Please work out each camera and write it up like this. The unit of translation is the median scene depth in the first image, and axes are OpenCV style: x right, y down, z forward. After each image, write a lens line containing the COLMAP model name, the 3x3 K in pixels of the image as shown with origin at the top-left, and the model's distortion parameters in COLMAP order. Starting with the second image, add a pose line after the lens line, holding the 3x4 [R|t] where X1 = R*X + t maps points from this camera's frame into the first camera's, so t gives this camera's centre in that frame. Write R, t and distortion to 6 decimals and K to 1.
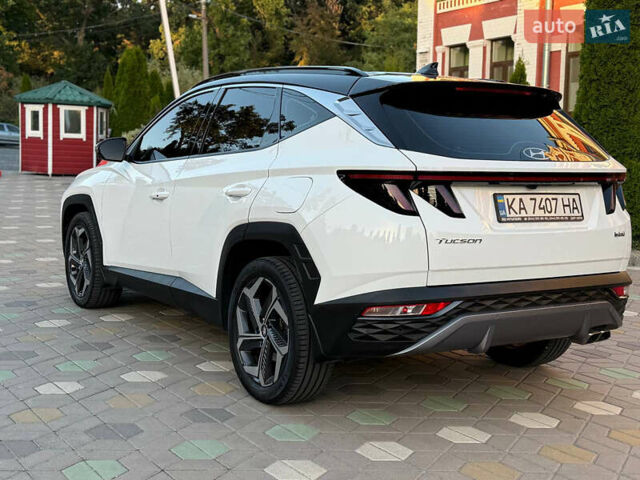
lens RADIAL K [[887.0, 0, 336.8], [0, 887.0, 232.1], [0, 0, 1]] dist [0.115200, 0.000000]
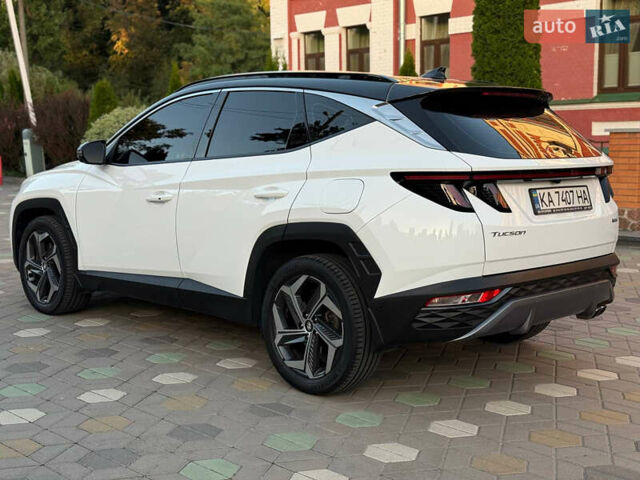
lens RADIAL K [[887.0, 0, 350.7], [0, 887.0, 229.3], [0, 0, 1]] dist [0.115200, 0.000000]
pose [[0.976987, -0.043832, 0.208744, -0.253080], [0.040335, 0.998966, 0.020981, -0.023458], [-0.209448, -0.012079, 0.977745, -0.035420]]
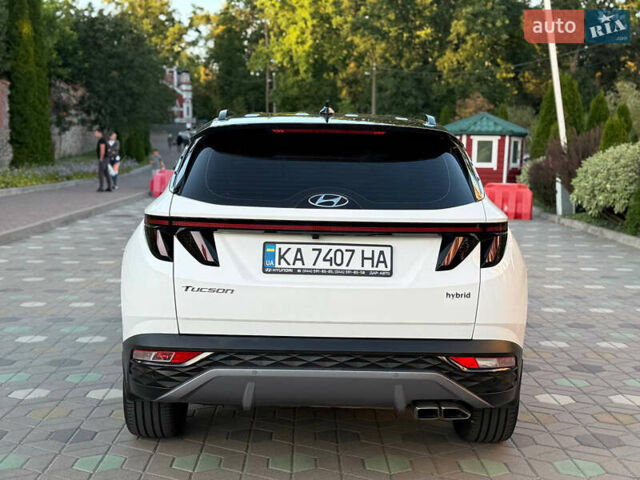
lens RADIAL K [[887.0, 0, 317.5], [0, 887.0, 237.4], [0, 0, 1]] dist [0.115200, 0.000000]
pose [[0.840204, 0.035738, -0.541091, 0.675838], [-0.047828, 0.998821, -0.008296, -0.039868], [0.540156, 0.032850, 0.840923, 0.222242]]
